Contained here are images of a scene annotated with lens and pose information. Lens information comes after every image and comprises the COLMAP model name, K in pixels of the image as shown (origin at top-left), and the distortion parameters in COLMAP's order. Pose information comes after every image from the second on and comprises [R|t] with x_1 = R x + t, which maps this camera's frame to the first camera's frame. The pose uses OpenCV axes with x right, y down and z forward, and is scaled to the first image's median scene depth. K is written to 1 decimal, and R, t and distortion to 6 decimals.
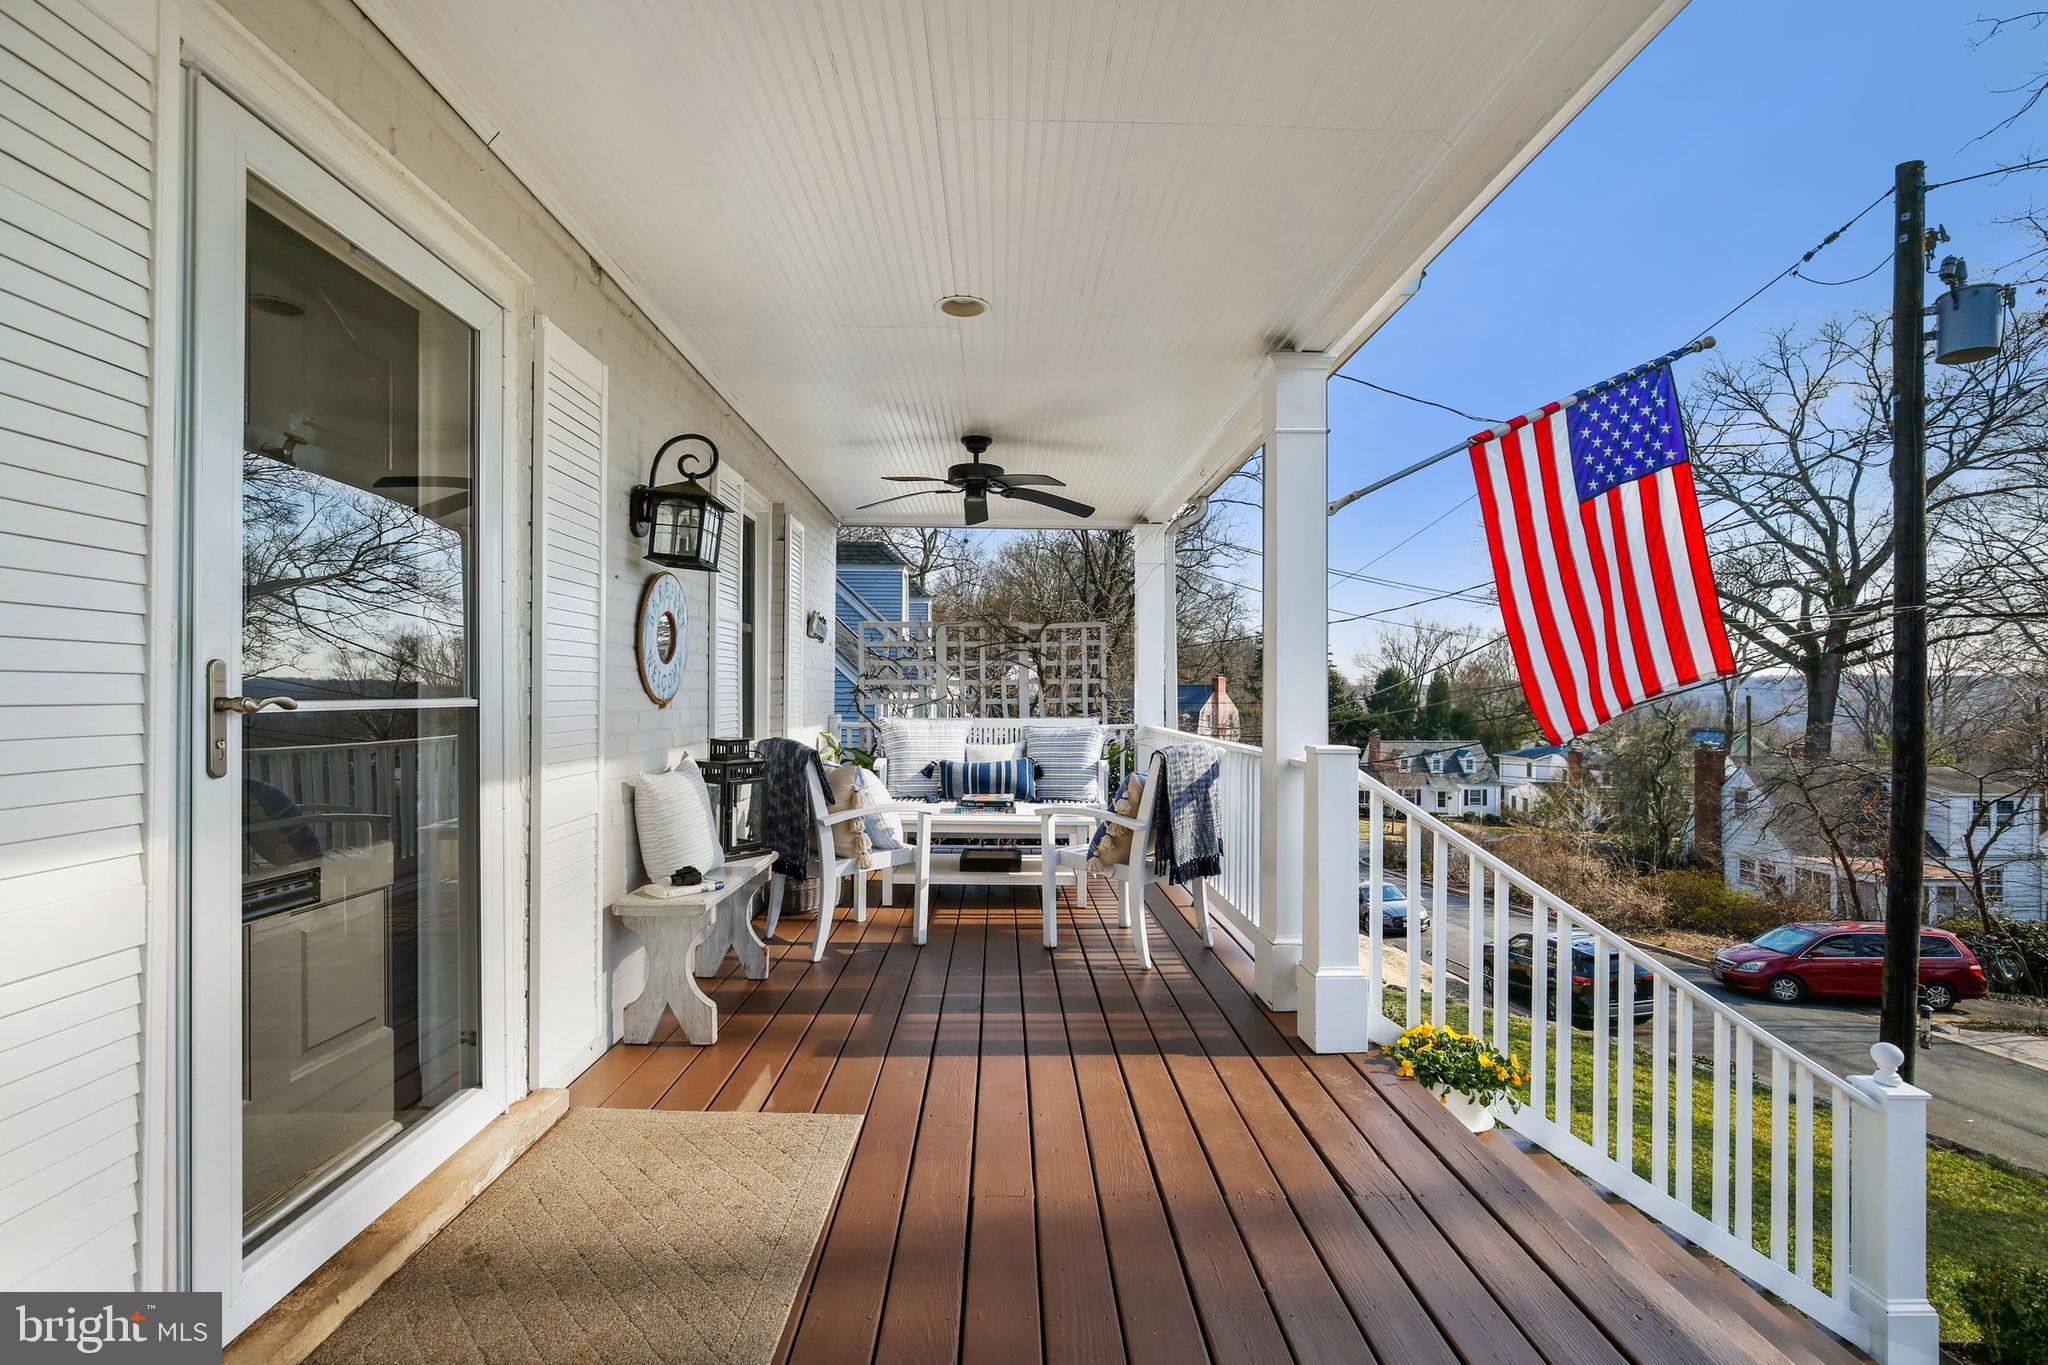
lens RADIAL K [[939.5, 0, 1032.1], [0, 939.5, 691.8], [0, 0, 1]] dist [0.010165, -0.002689]
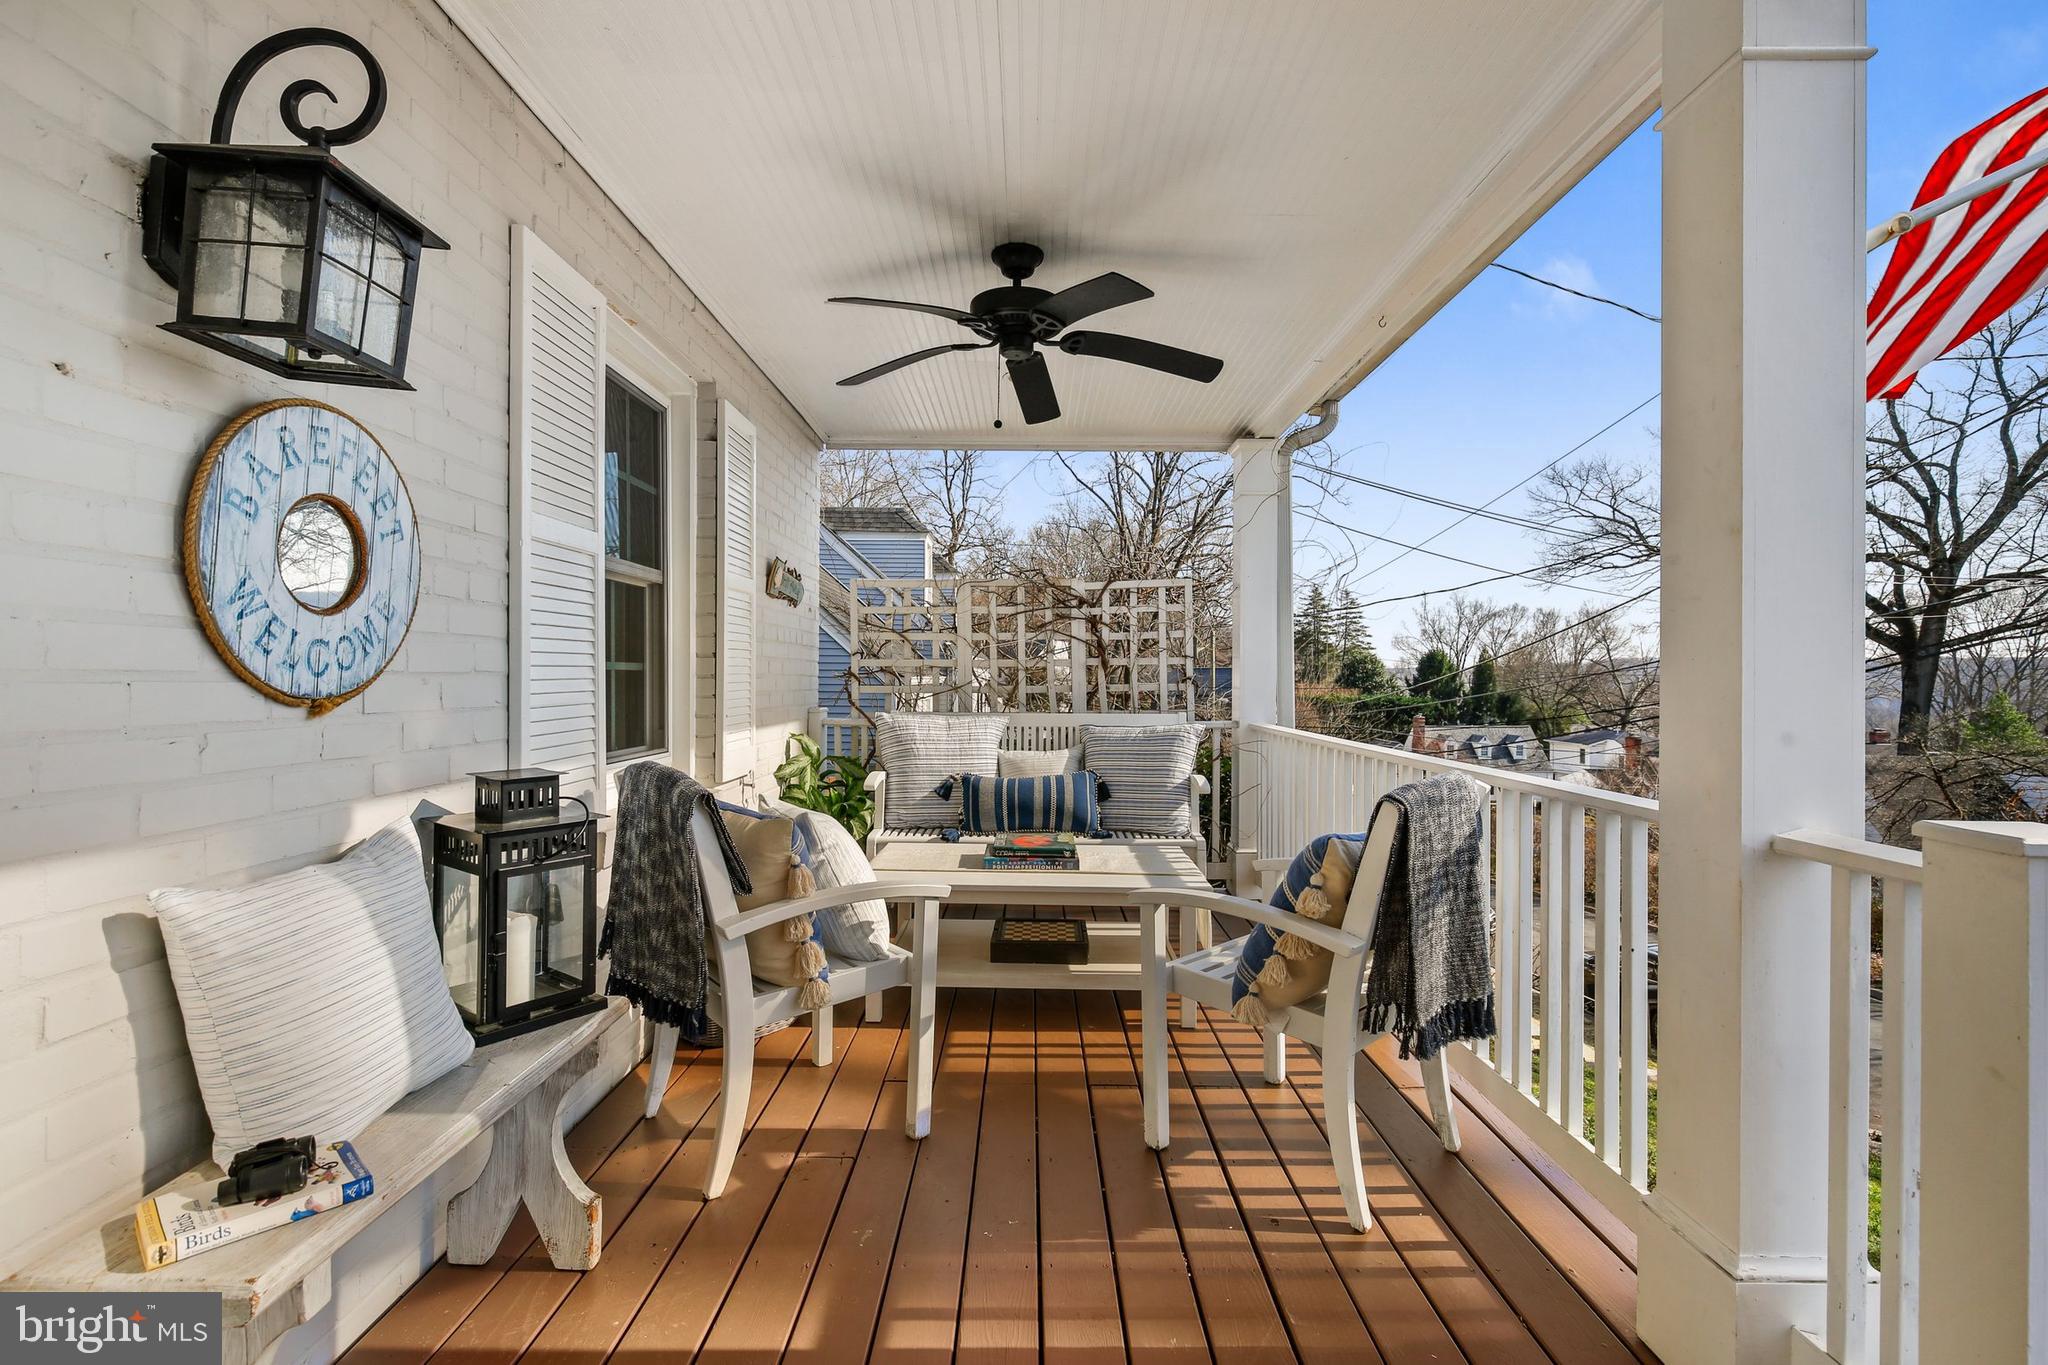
lens RADIAL K [[939.5, 0, 1029.8], [0, 939.5, 678.4], [0, 0, 1]] dist [0.010165, -0.002689]
pose [[0.999424, -0.000670, -0.033932, -0.023880], [0.000789, 0.999993, 0.003521, -0.000748], [0.033929, -0.003545, 0.999418, 0.305573]]
